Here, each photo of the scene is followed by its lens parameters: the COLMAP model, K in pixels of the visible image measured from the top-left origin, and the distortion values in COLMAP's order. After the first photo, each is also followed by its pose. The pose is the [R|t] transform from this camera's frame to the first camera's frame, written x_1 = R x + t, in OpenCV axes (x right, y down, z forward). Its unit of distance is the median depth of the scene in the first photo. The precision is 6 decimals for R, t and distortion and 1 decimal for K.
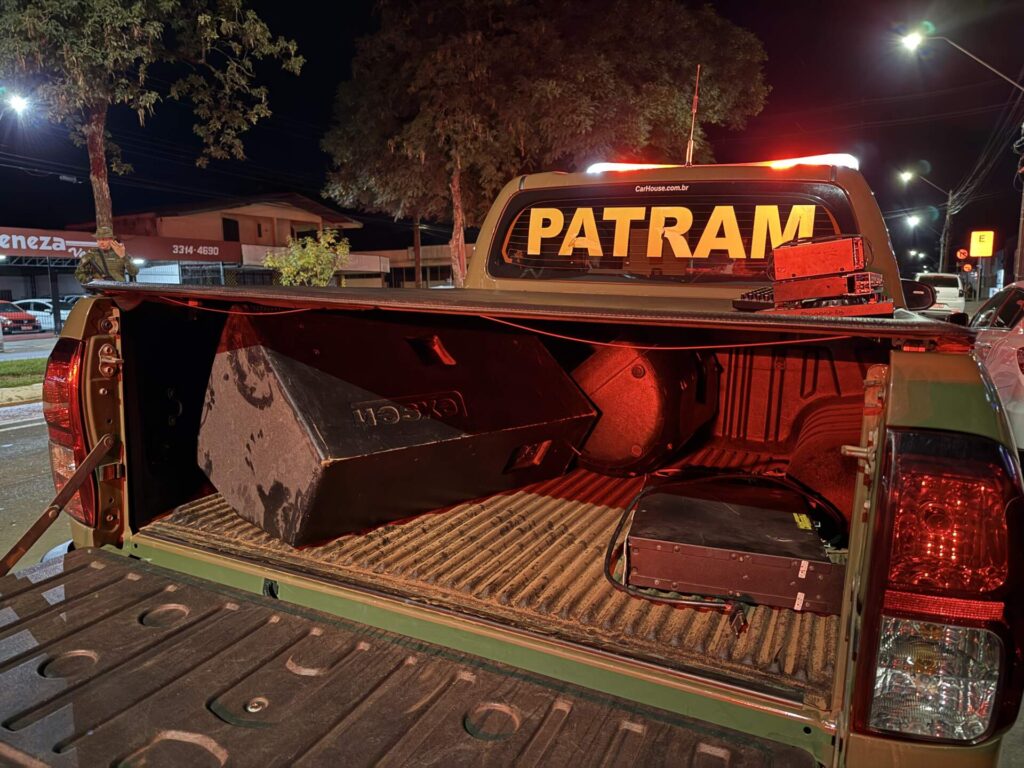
lens RADIAL K [[714.1, 0, 512.1], [0, 714.1, 381.9], [0, 0, 1]] dist [0.046485, -0.002582]
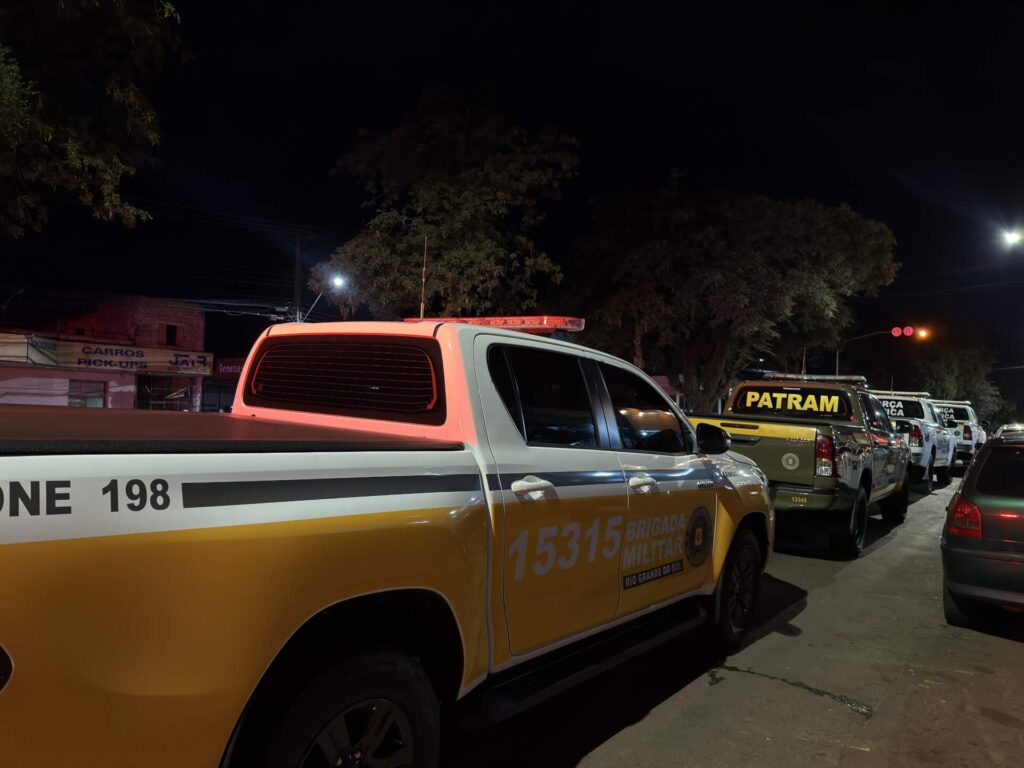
lens RADIAL K [[714.1, 0, 511.2], [0, 714.1, 390.4], [0, 0, 1]] dist [0.046485, -0.002582]
pose [[0.981038, 0.021682, -0.192598, -0.062714], [-0.053945, 0.985002, -0.163894, 0.052165], [0.186156, 0.171176, 0.967494, -0.363367]]
